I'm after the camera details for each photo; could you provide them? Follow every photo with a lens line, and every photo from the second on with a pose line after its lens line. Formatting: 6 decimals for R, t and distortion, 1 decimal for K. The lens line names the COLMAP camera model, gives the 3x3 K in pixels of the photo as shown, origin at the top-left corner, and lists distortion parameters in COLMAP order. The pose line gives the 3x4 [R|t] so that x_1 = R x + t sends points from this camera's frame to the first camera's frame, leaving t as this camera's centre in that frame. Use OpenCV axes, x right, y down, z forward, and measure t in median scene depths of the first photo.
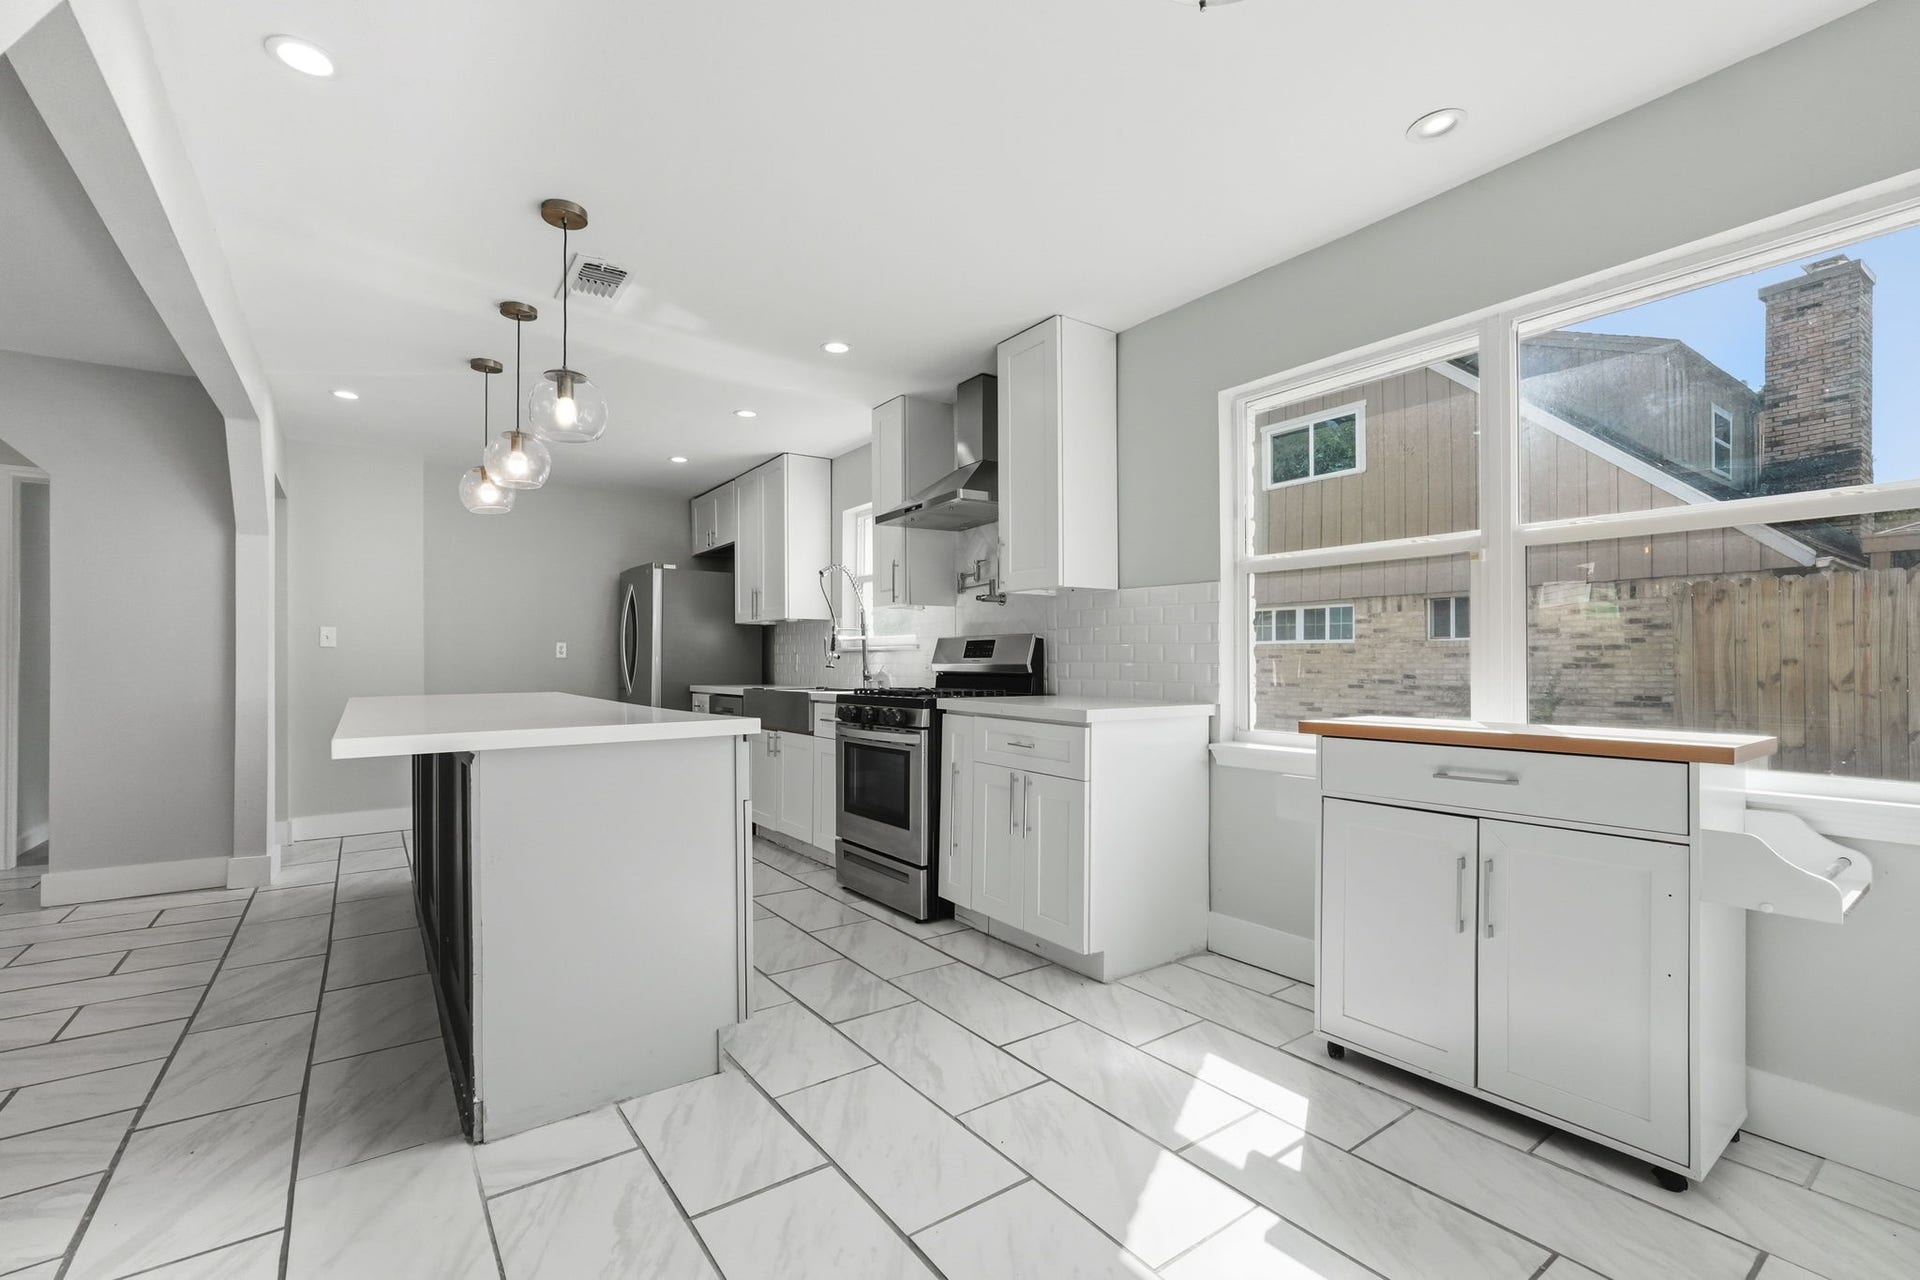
lens RADIAL K [[842.3, 0, 953.0], [0, 842.3, 659.3], [0, 0, 1]] dist [0.000937, 0.000161]
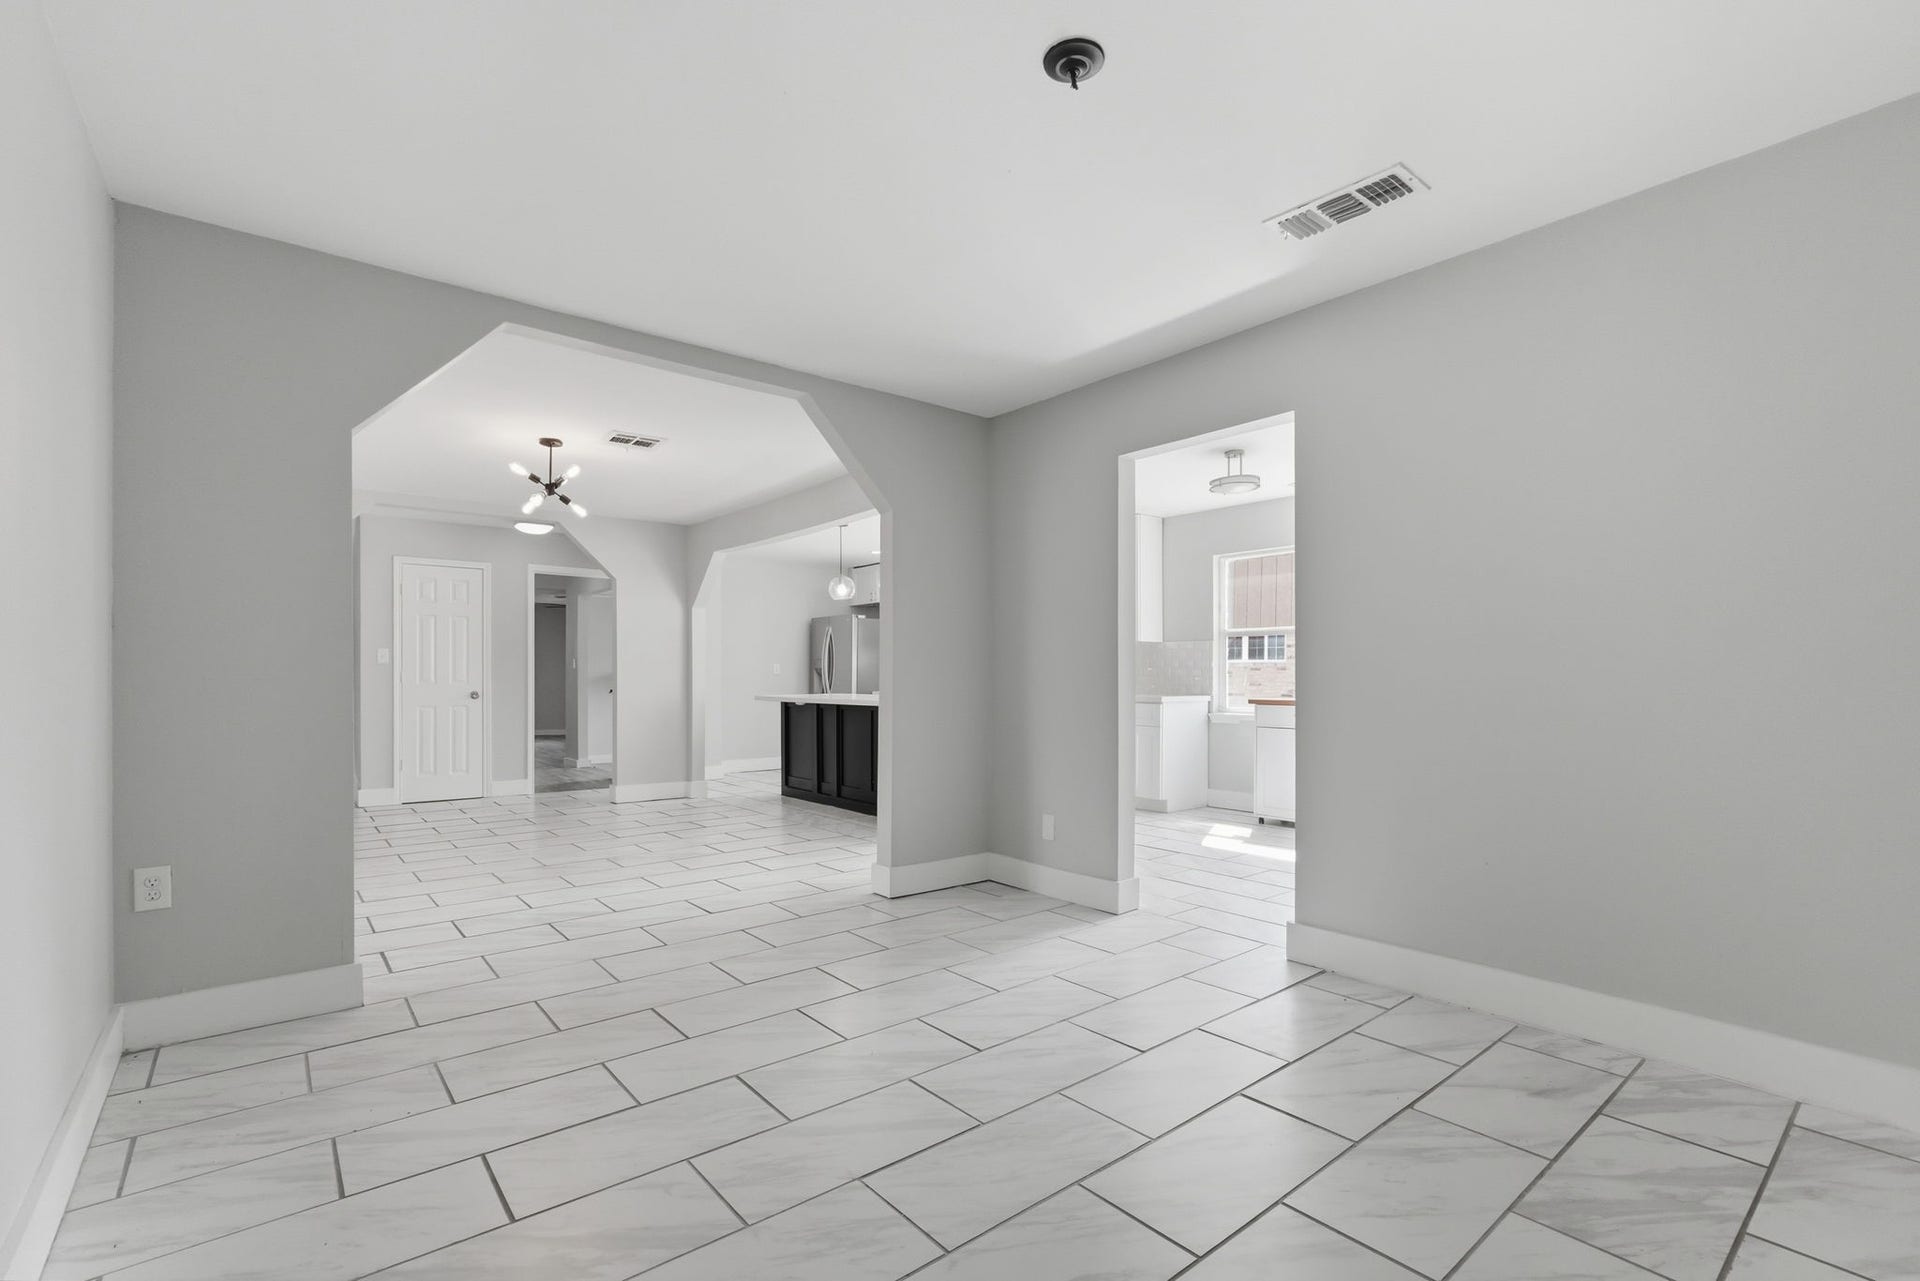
lens RADIAL K [[842.3, 0, 985.1], [0, 842.3, 678.3], [0, 0, 1]] dist [0.000937, 0.000161]
pose [[0.995690, 0.000490, 0.092738, -0.487503], [-0.000952, 0.999987, 0.004945, -0.002589], [-0.092734, -0.005012, 0.995678, -1.154128]]
